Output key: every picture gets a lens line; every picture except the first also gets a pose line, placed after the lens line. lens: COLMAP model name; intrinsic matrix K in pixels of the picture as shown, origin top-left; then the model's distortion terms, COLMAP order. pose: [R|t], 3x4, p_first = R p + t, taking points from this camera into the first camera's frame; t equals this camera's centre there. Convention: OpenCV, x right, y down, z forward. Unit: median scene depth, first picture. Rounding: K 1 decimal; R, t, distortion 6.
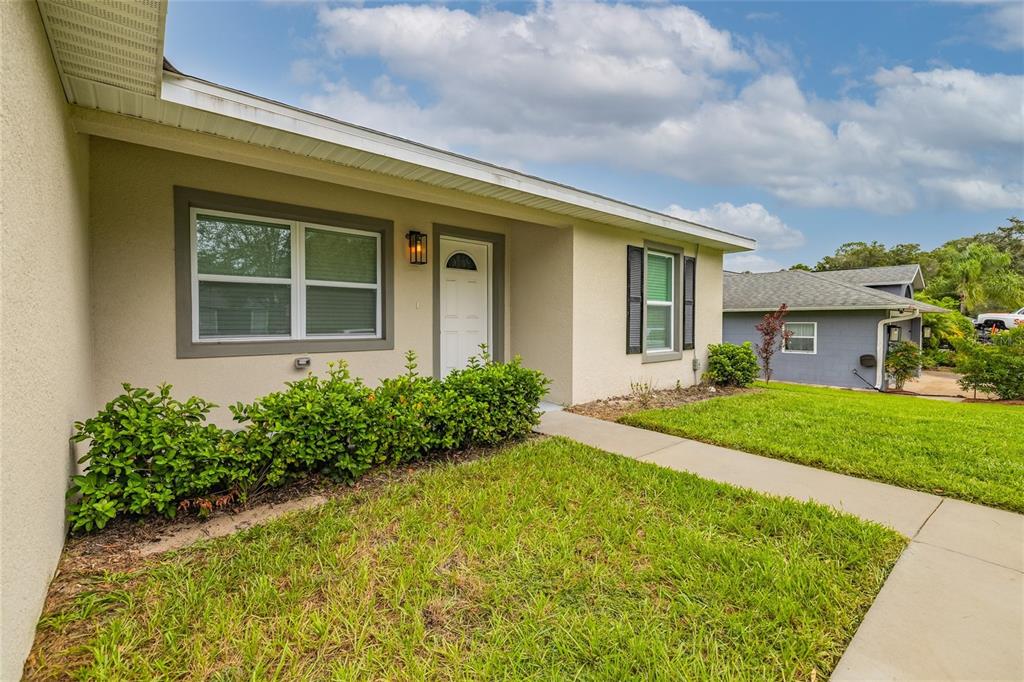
lens RADIAL K [[445.4, 0, 507.4], [0, 445.4, 331.2], [0, 0, 1]] dist [0.000638, 0.000109]
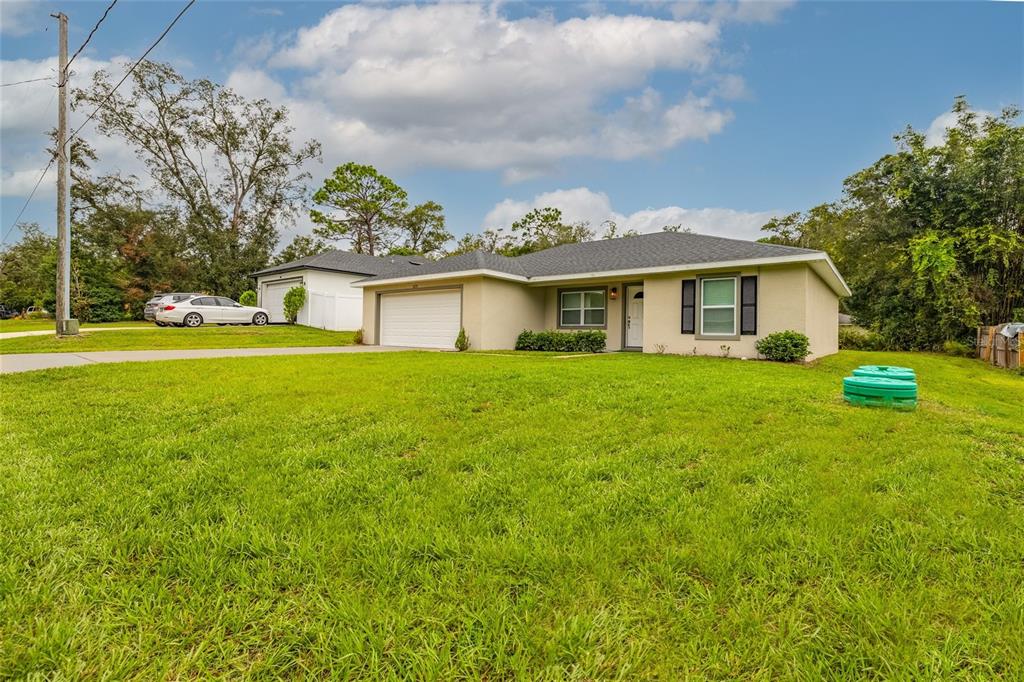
lens RADIAL K [[445.4, 0, 507.4], [0, 445.4, 331.2], [0, 0, 1]] dist [0.000638, 0.000109]
pose [[0.180597, -0.004884, -0.983545, 2.416747], [-0.039605, 0.999141, -0.012234, 0.110178], [0.982760, 0.041163, 0.180248, -0.161589]]
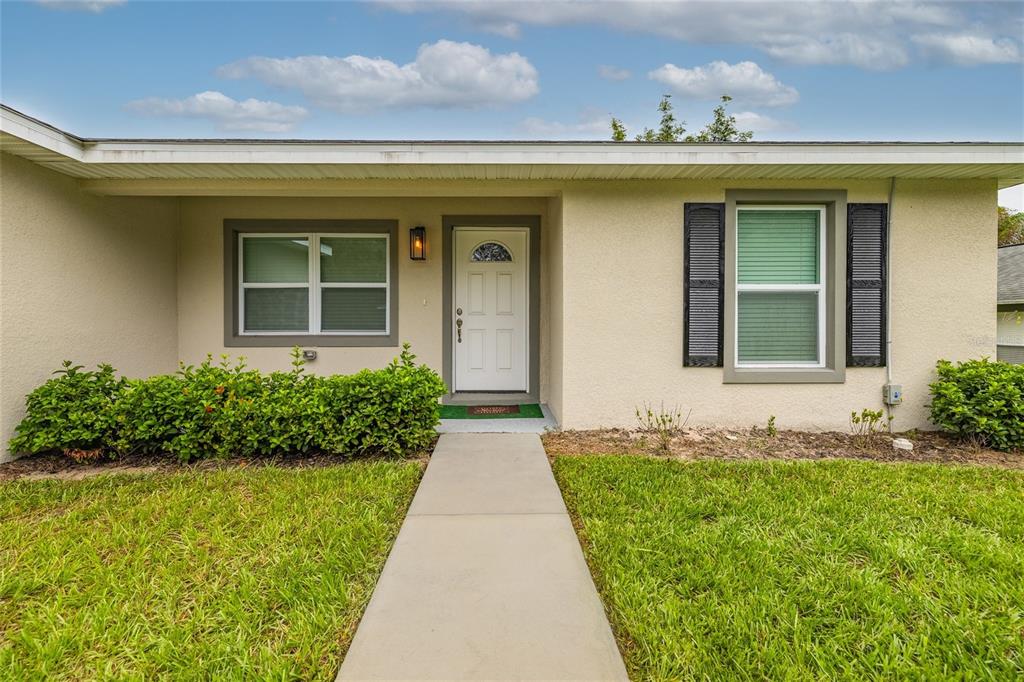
lens RADIAL K [[440.0, 0, 503.5], [0, 440.0, 321.9], [0, 0, 1]] dist [0.000384, 0.000106]
pose [[0.771582, 0.000681, -0.636129, 0.545937], [-0.011479, 0.999852, -0.012853, -0.004696], [0.636026, 0.017219, 0.771475, 0.368870]]
